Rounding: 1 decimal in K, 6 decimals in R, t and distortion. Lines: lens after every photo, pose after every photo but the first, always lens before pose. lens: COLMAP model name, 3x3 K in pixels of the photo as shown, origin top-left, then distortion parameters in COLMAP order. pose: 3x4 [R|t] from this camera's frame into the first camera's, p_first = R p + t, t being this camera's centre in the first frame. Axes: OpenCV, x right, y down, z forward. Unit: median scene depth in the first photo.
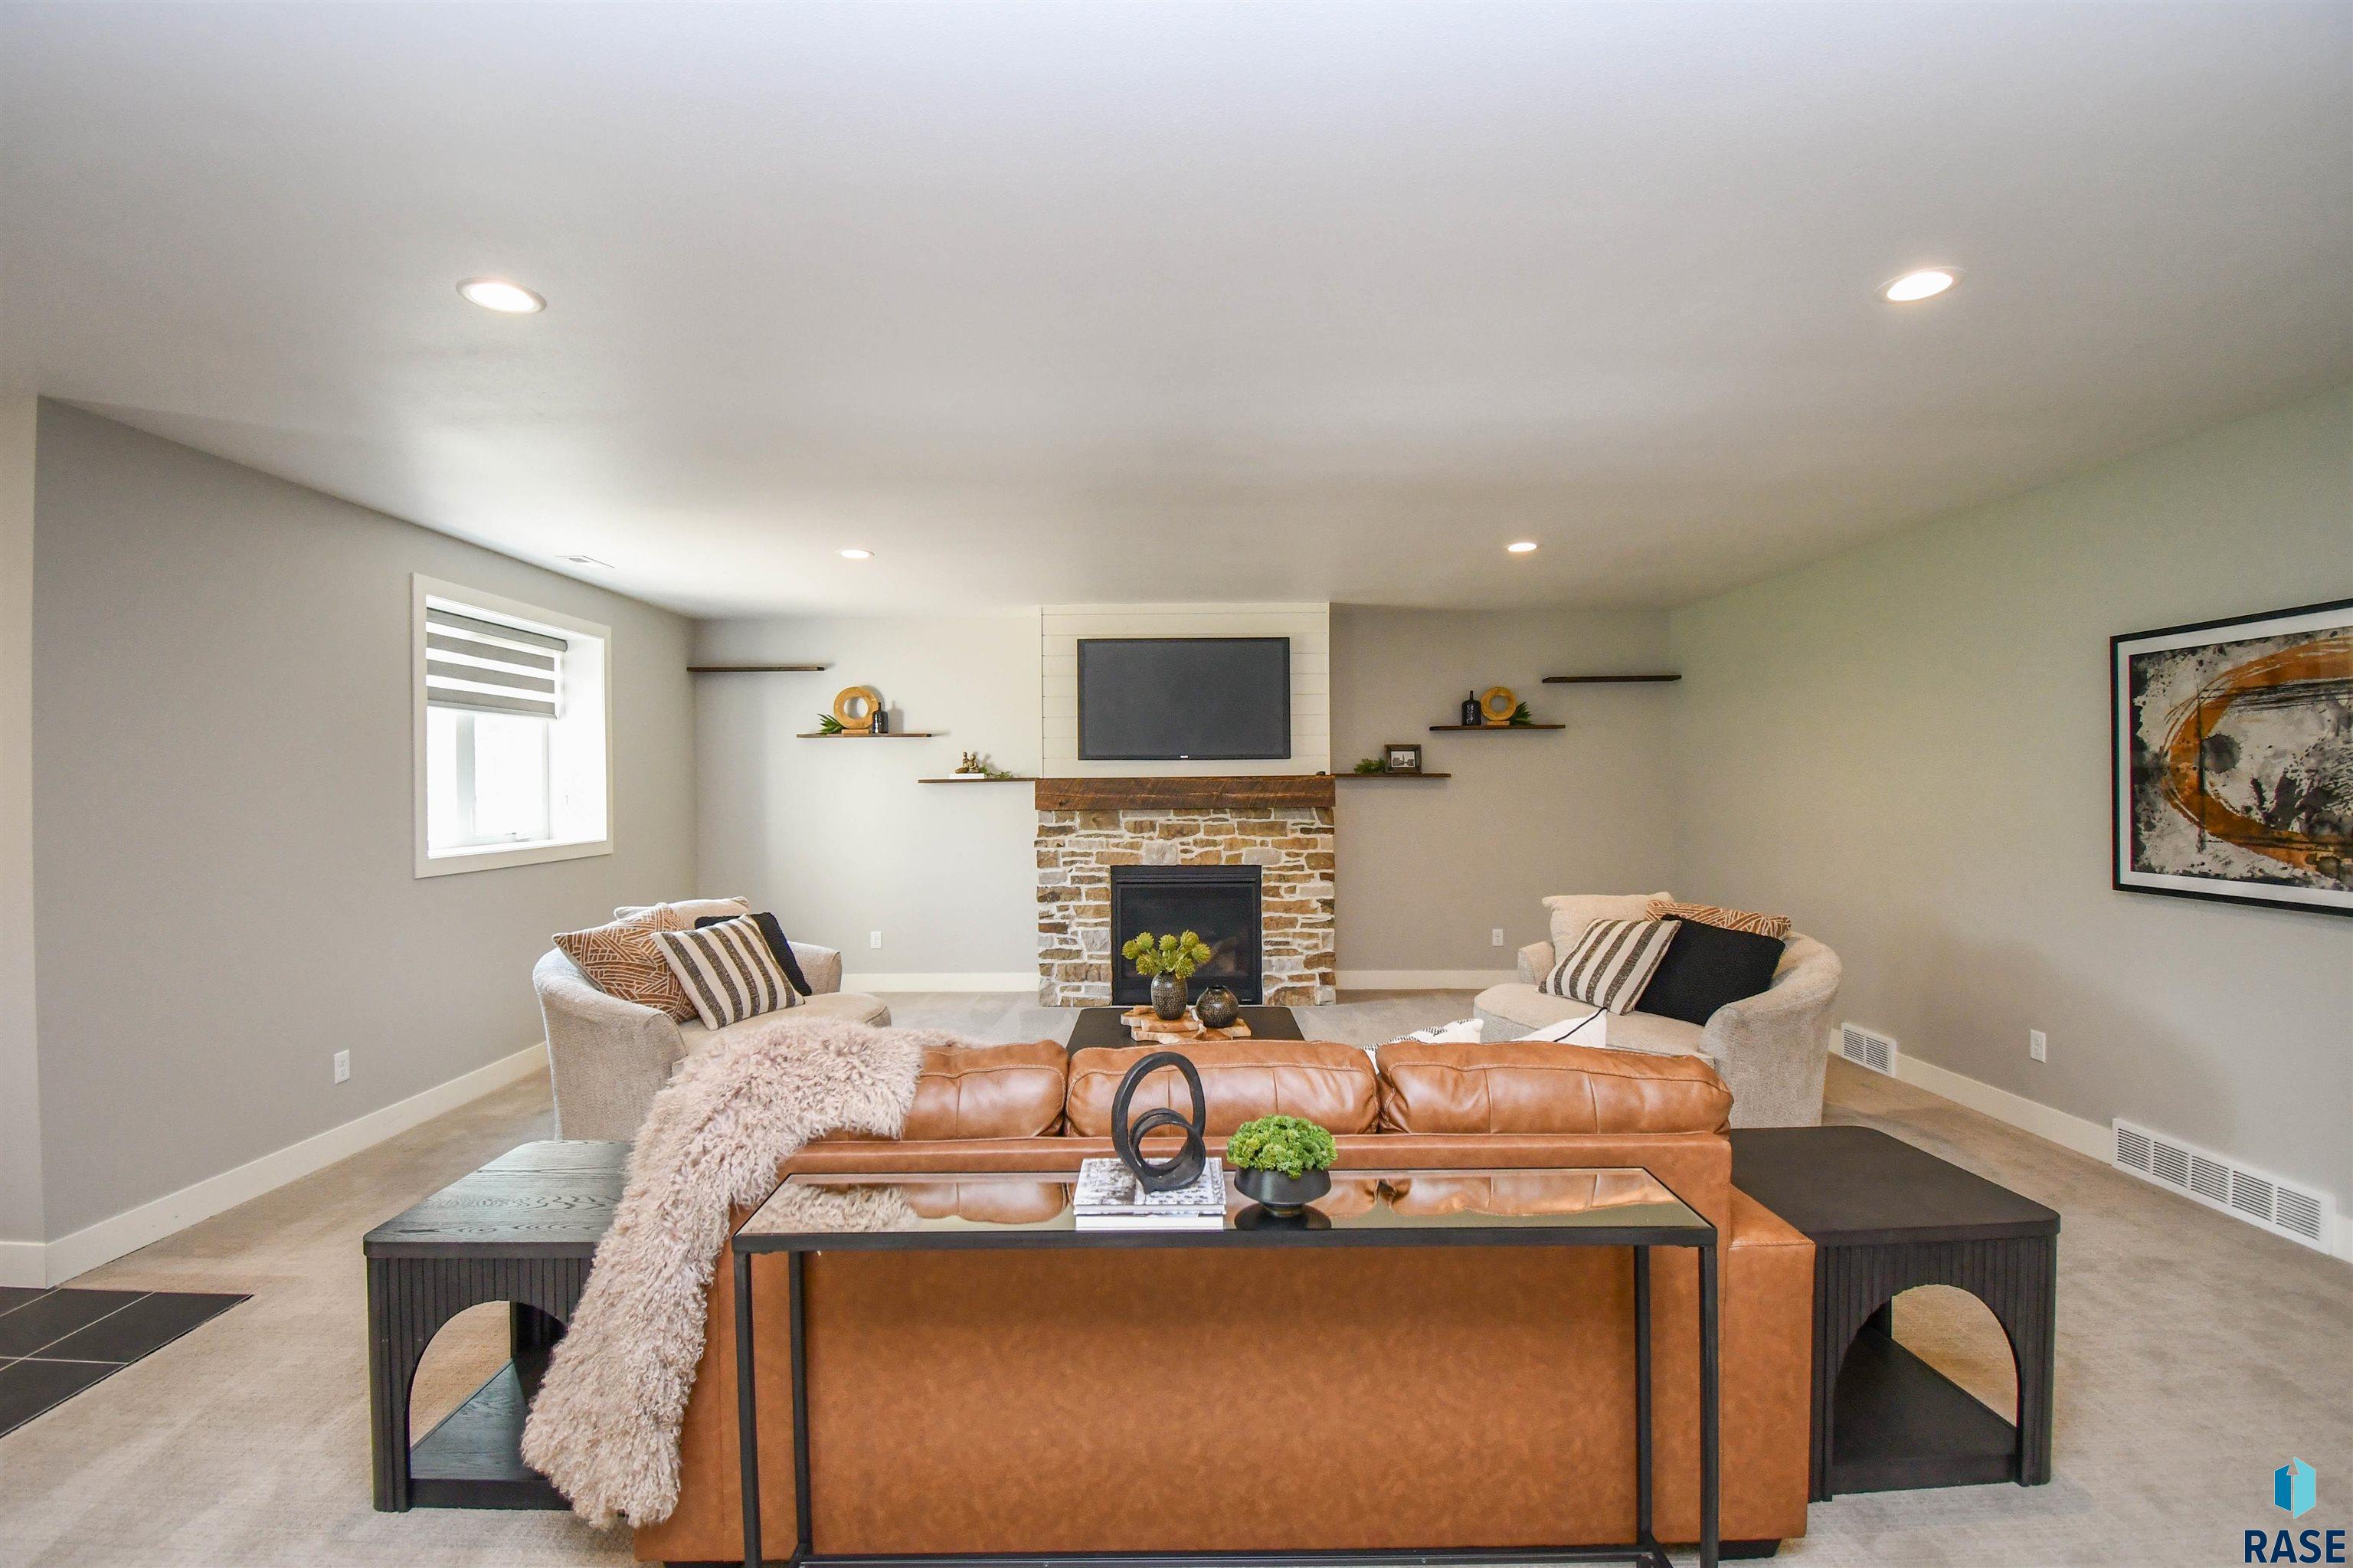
lens RADIAL K [[1069.7, 0, 1092.2], [0, 1069.7, 784.3], [0, 0, 1]] dist [0.006260, -0.013617]
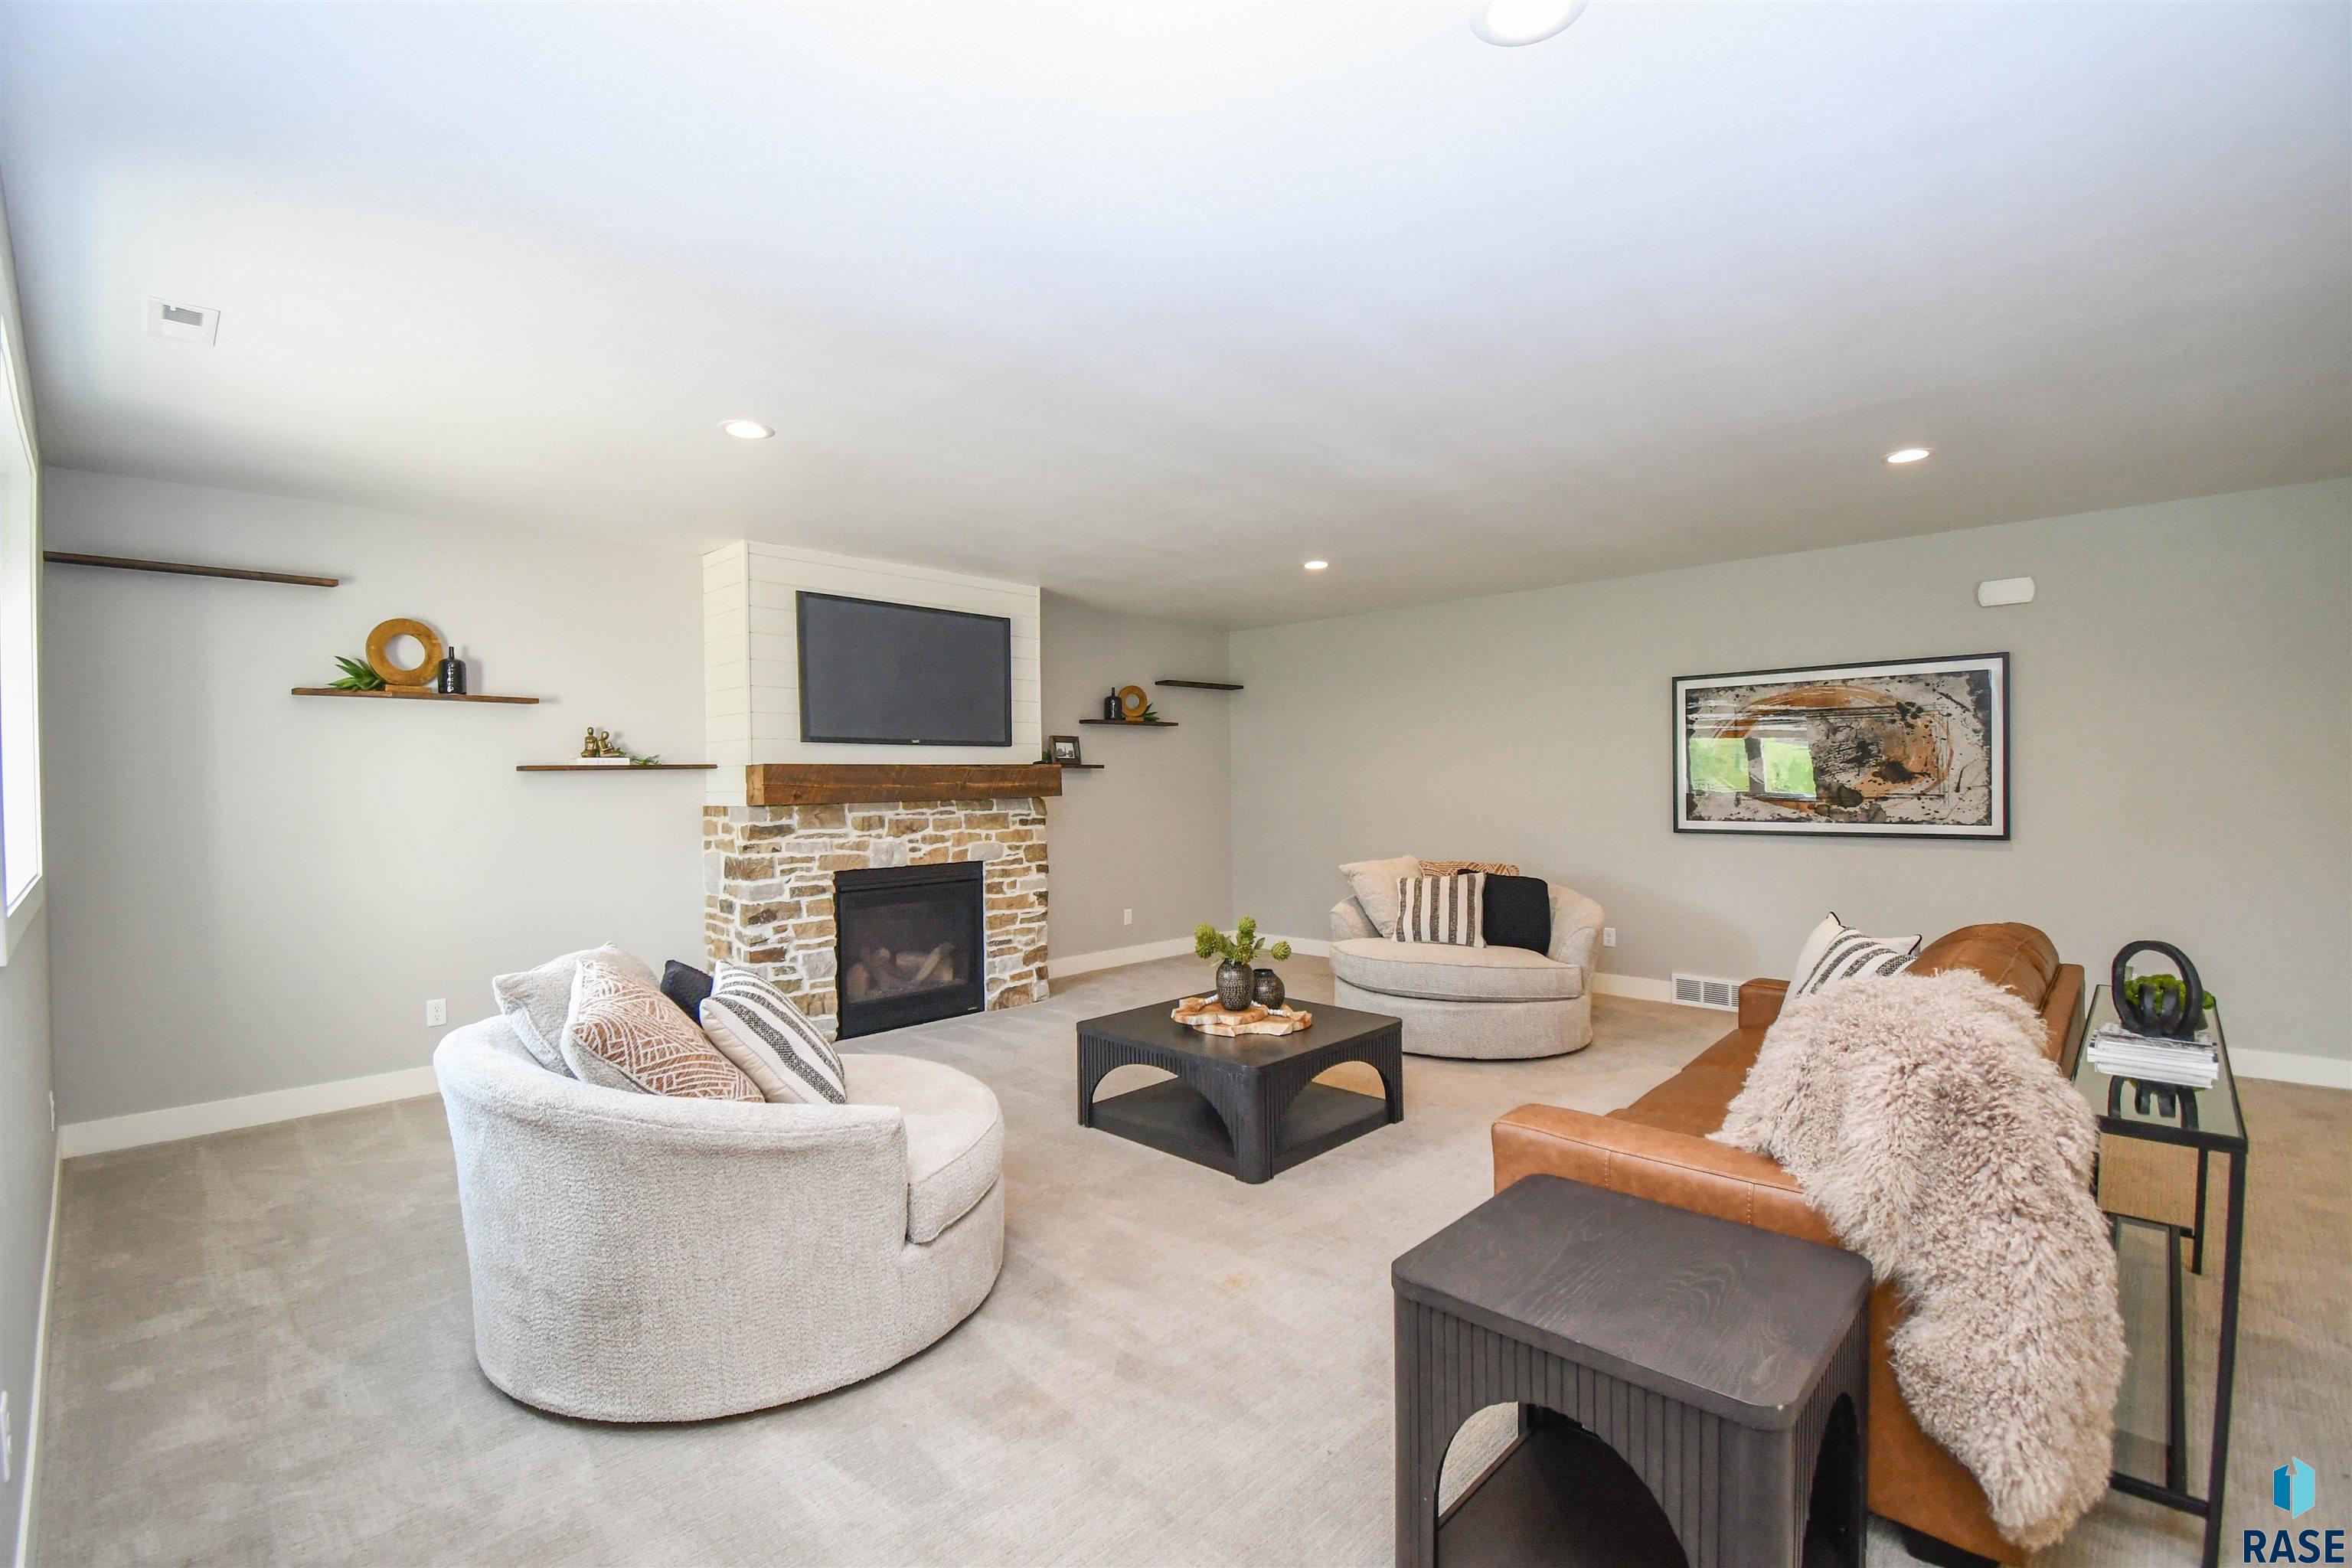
lens RADIAL K [[1069.2, 0, 1165.9], [0, 1069.2, 789.5], [0, 0, 1]] dist [0.006260, -0.013617]
pose [[0.670057, -0.005871, 0.742287, -0.423784], [0.006997, 0.999974, 0.001593, 0.013625], [-0.742277, 0.004127, 0.670080, 0.261817]]
